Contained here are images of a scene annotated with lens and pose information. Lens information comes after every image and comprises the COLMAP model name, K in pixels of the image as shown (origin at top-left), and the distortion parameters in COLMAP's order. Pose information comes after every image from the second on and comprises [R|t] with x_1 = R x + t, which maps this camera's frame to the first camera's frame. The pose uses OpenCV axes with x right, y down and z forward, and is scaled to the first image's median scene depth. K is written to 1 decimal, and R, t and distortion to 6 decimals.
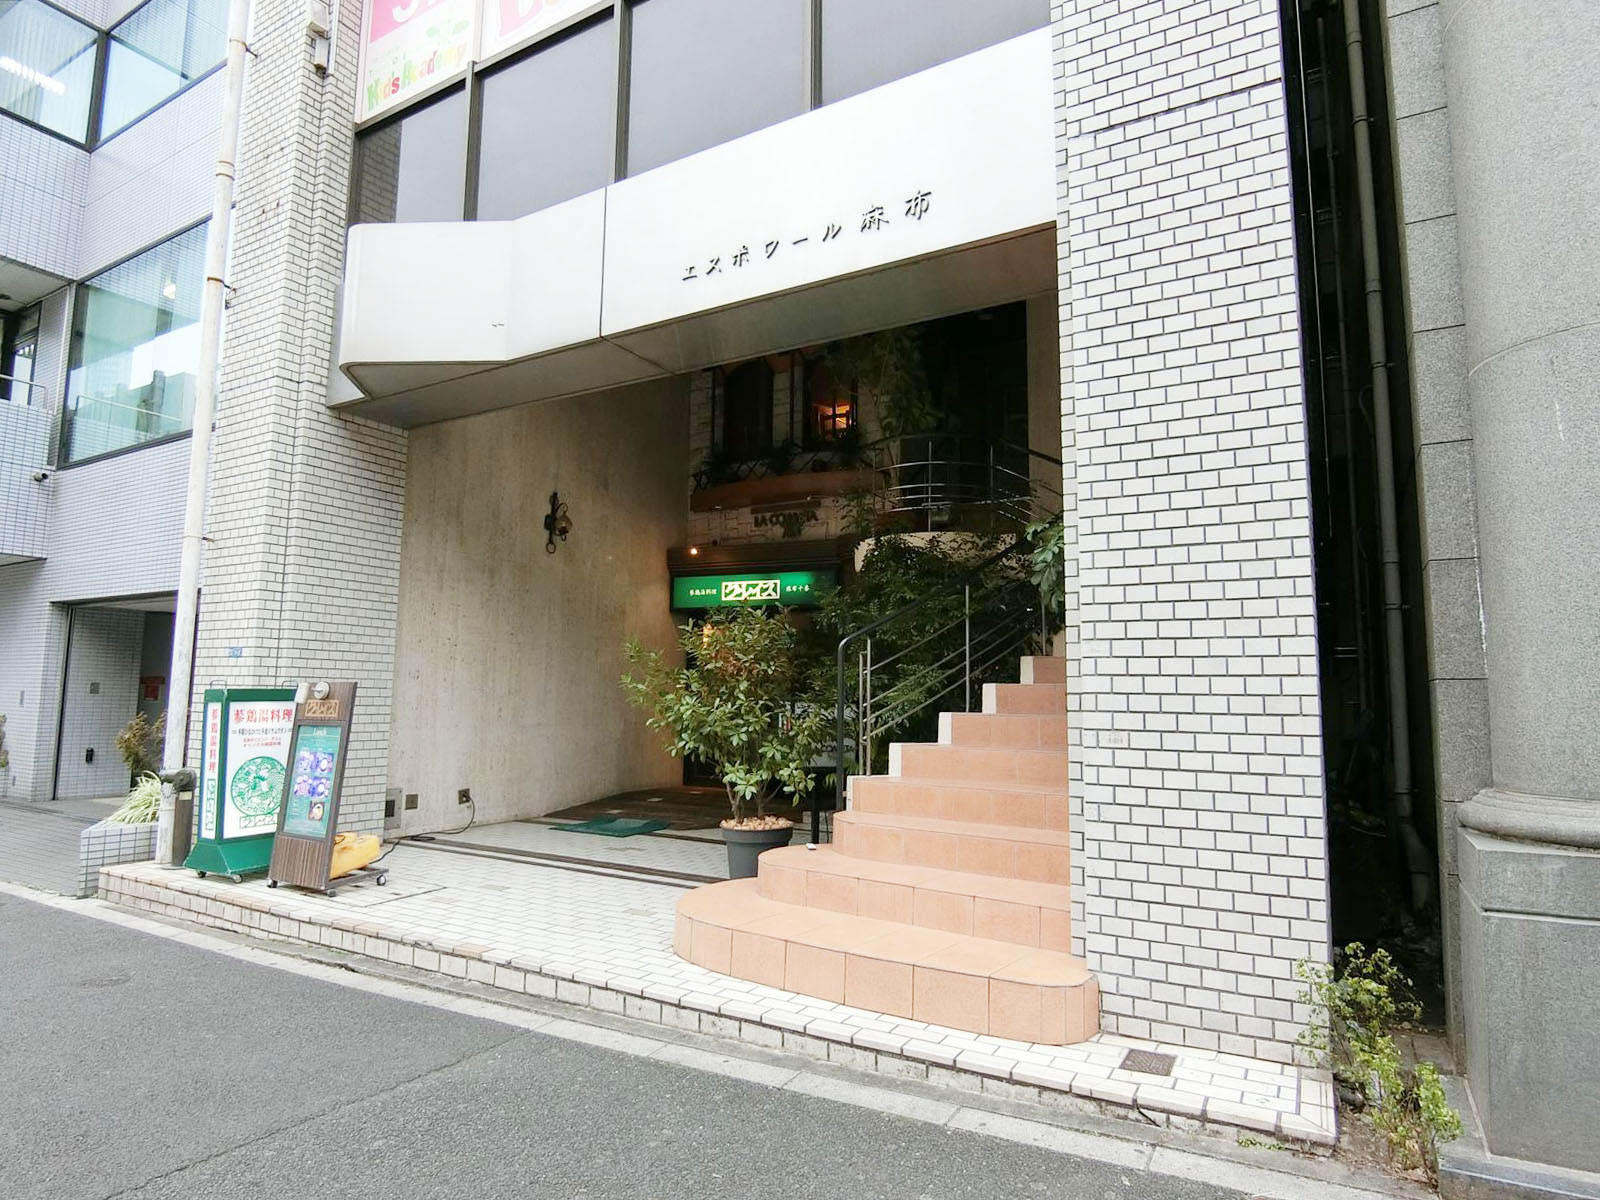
lens RADIAL K [[902.8, 0, 796.5], [0, 902.8, 592.9], [0, 0, 1]] dist [-0.026315, -0.002417]
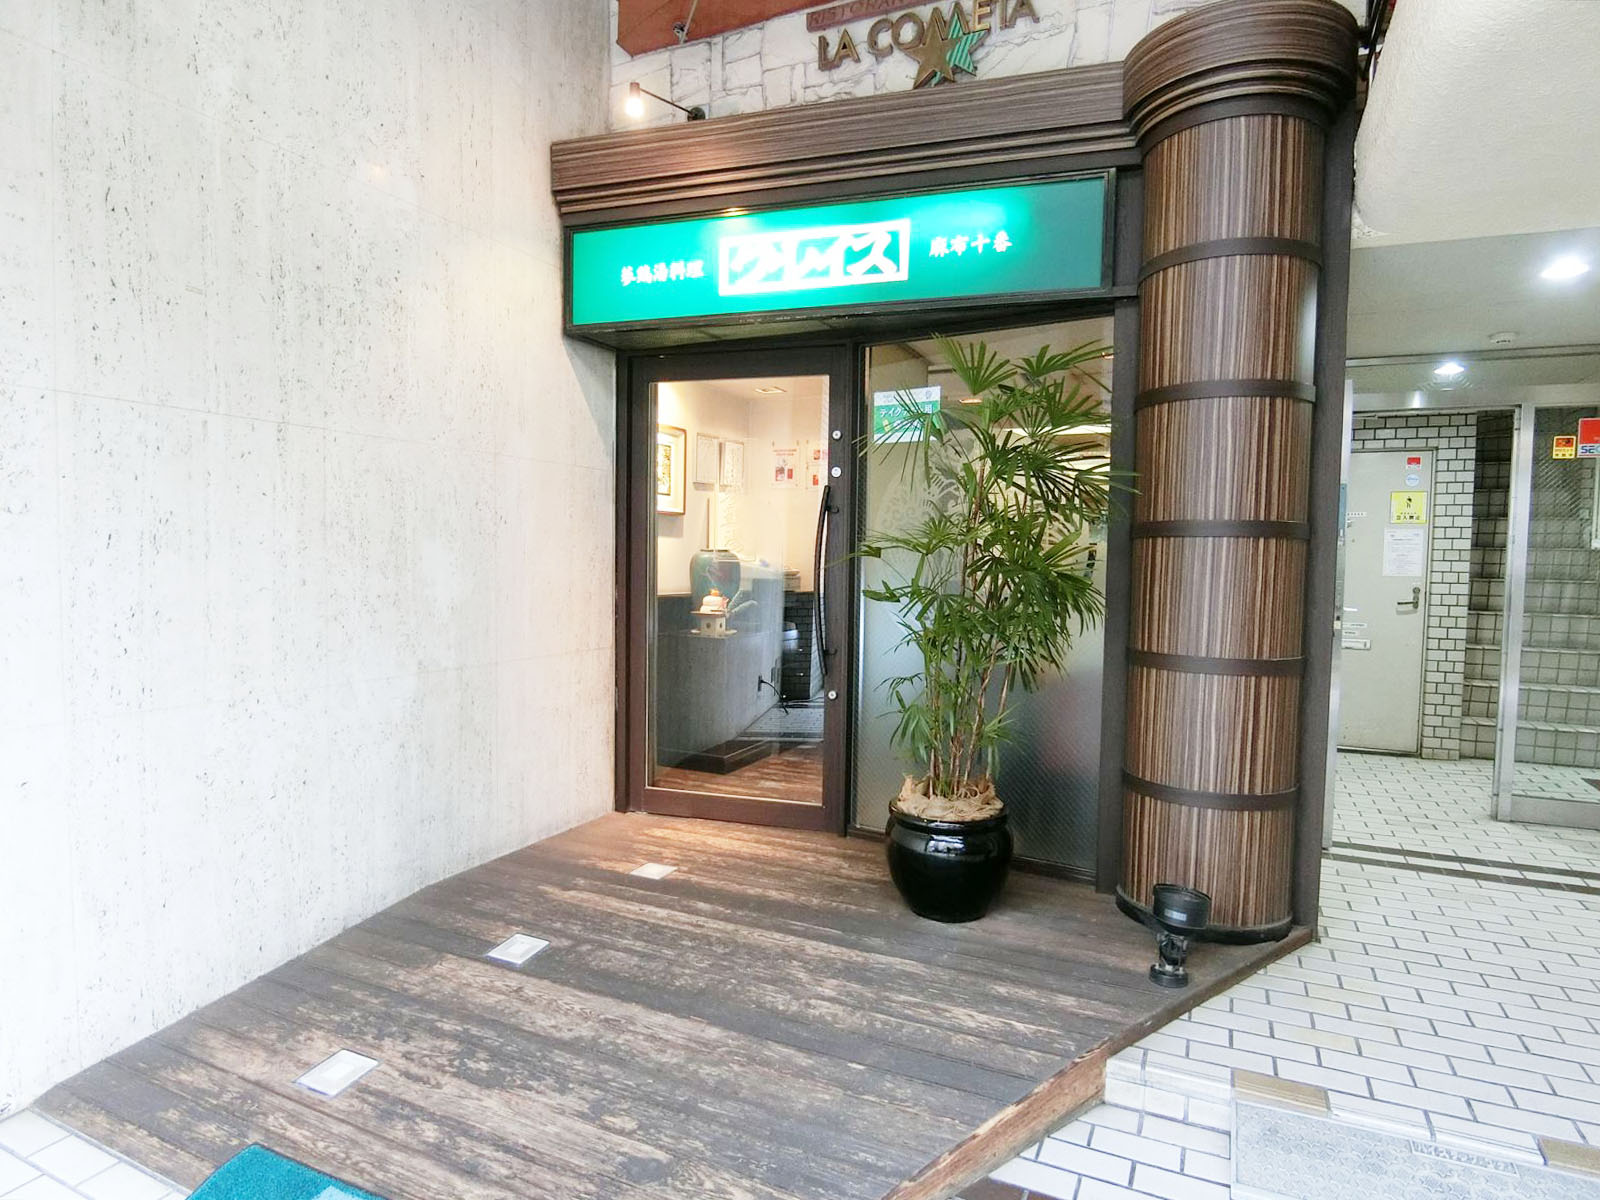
lens RADIAL K [[899.2, 0, 800.0], [0, 899.2, 600.0], [0, 0, 1]] dist [-0.027319, -0.001009]
pose [[0.995787, -0.001018, 0.091694, -0.142413], [-0.014047, 0.986442, 0.163508, 0.110897], [-0.090617, -0.164107, 0.982271, 1.112010]]
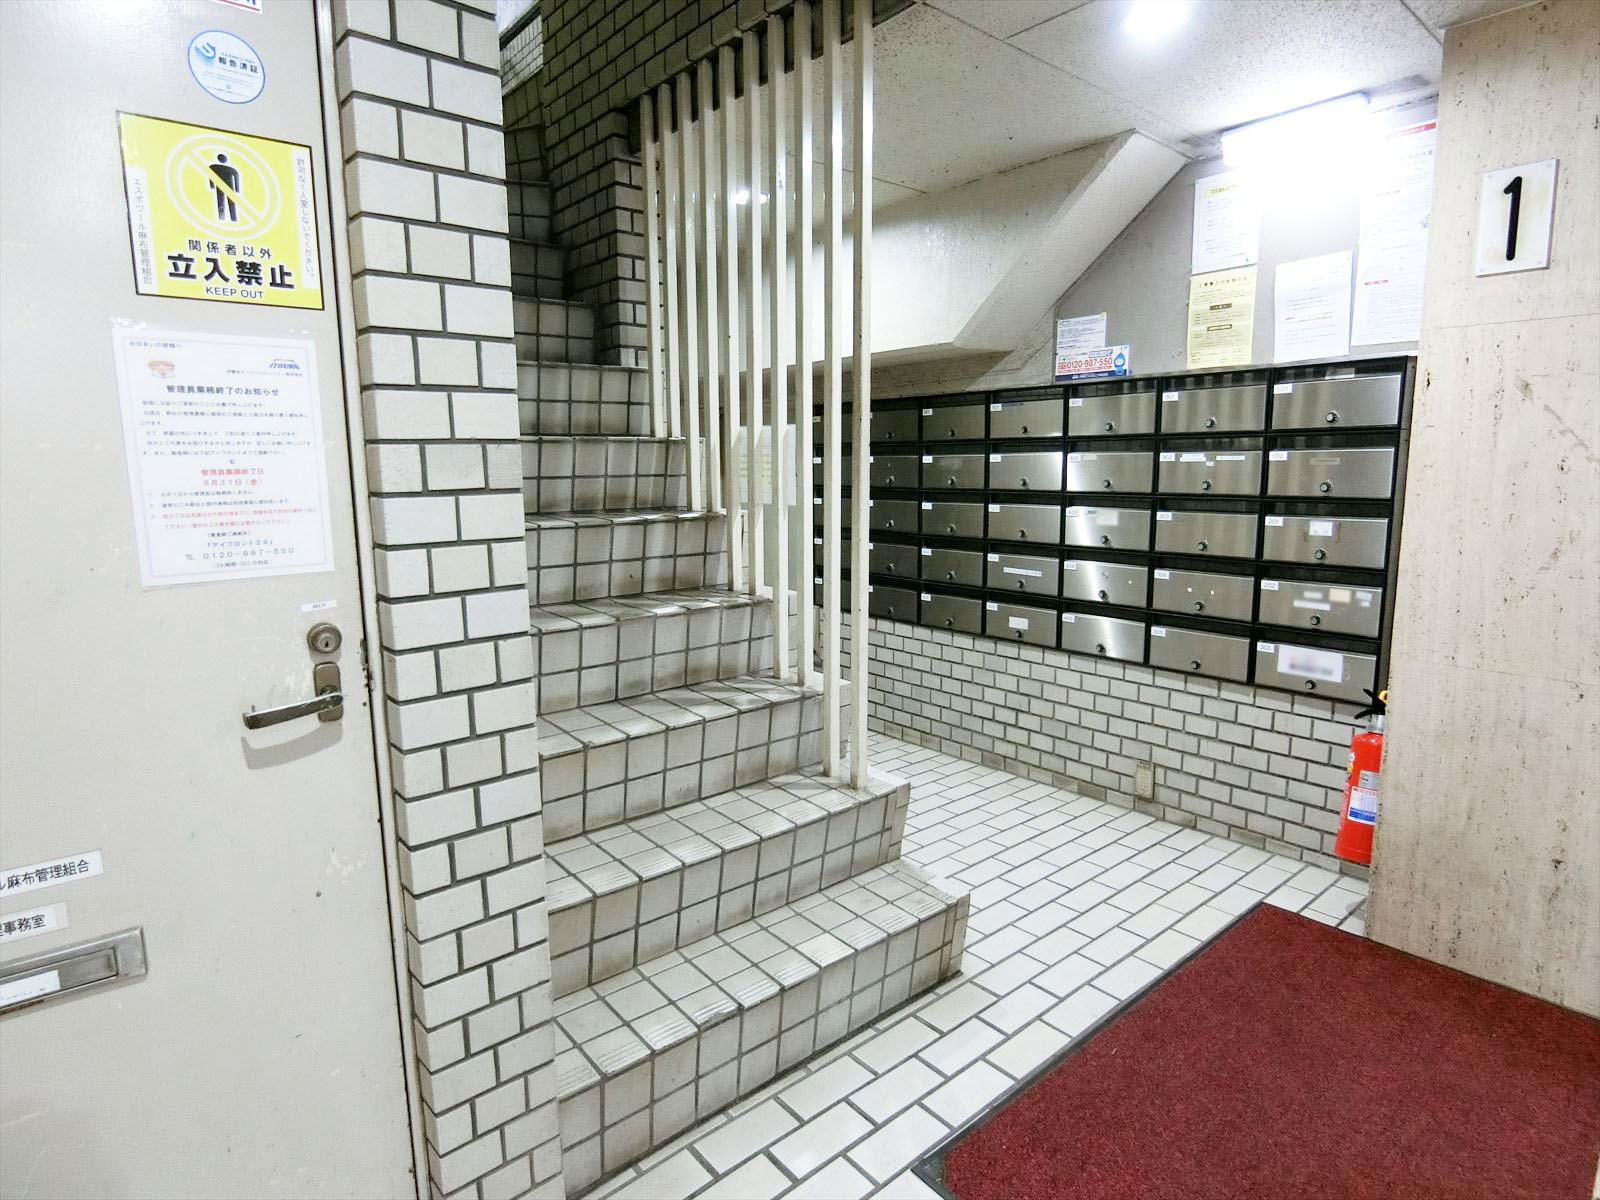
lens RADIAL K [[899.2, 0, 800.0], [0, 899.2, 600.0], [0, 0, 1]] dist [-0.027319, -0.001009]
pose [[0.334560, -0.164822, 0.927849, 0.338197], [-0.092730, 0.974050, 0.206465, 0.172291], [-0.937801, -0.155114, 0.310595, 1.687636]]
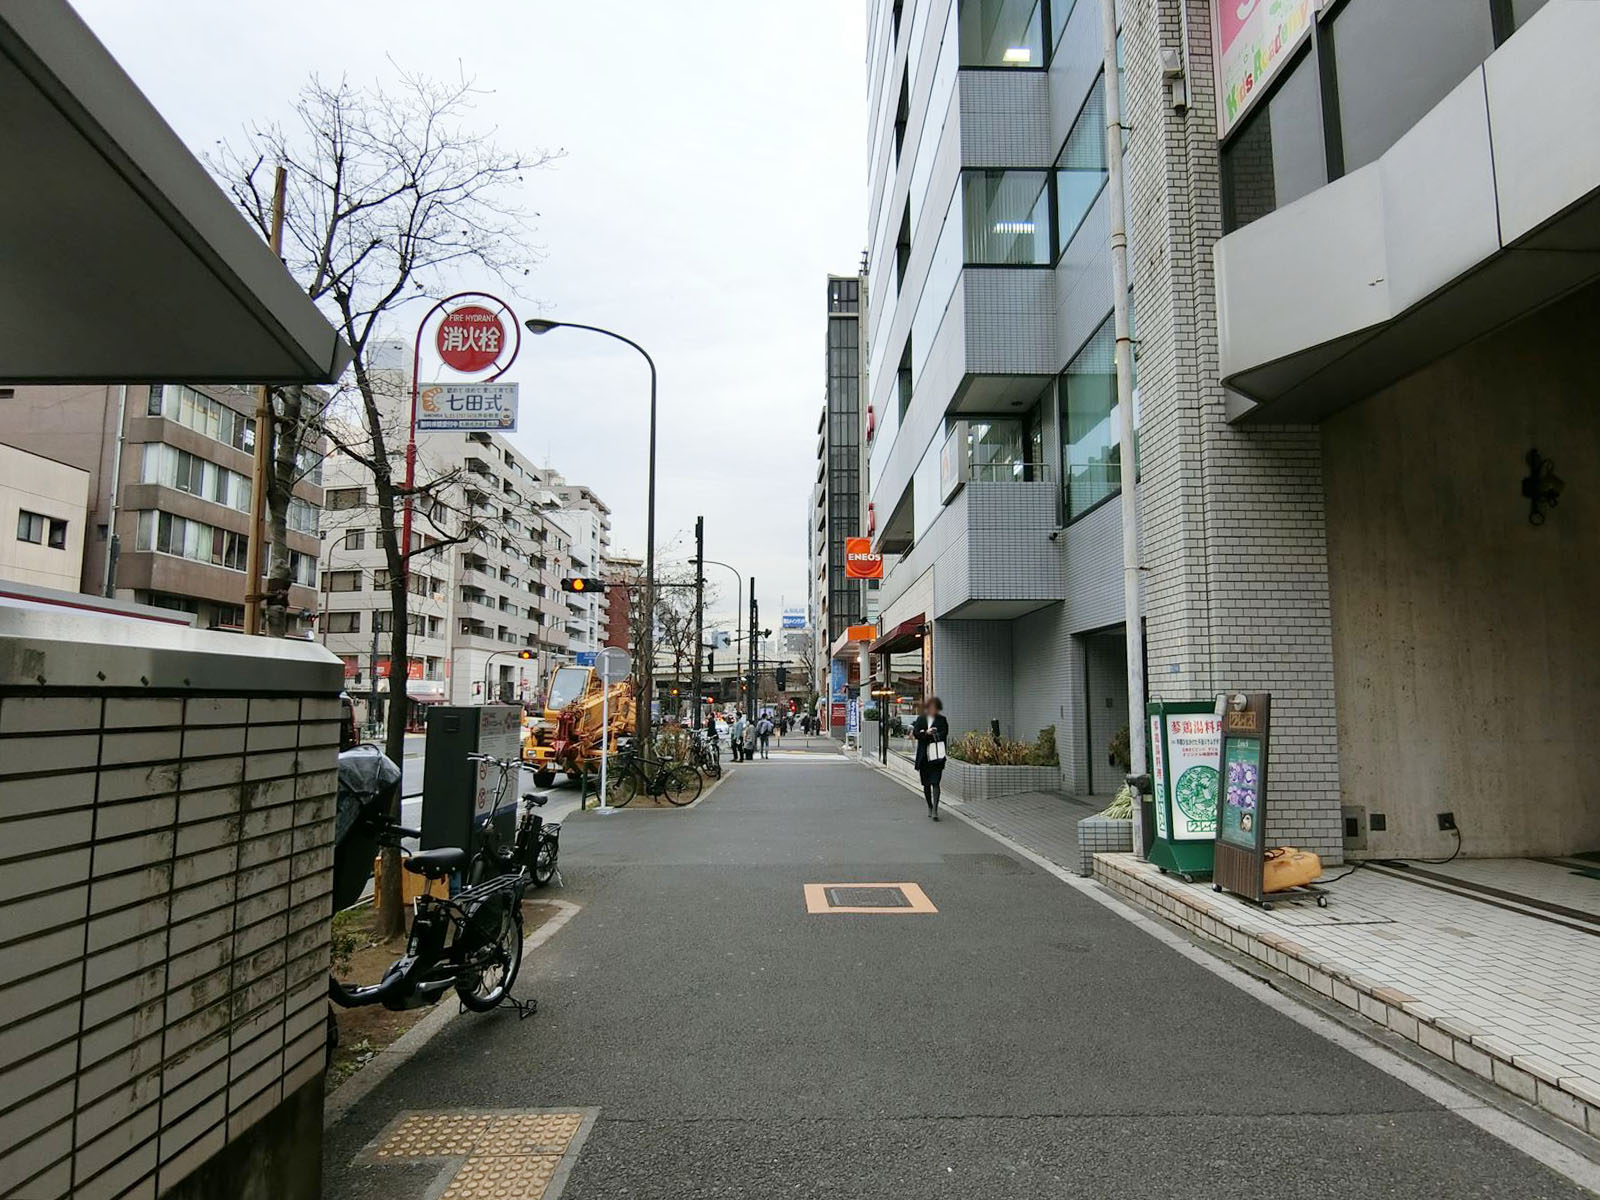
lens RADIAL K [[899.2, 0, 800.0], [0, 899.2, 600.0], [0, 0, 1]] dist [-0.027319, -0.001009]
pose [[0.511355, -0.107411, -0.852630, 0.076427], [0.102980, 0.992668, -0.063292, 0.005640], [0.853177, -0.055440, 0.518667, 0.050576]]
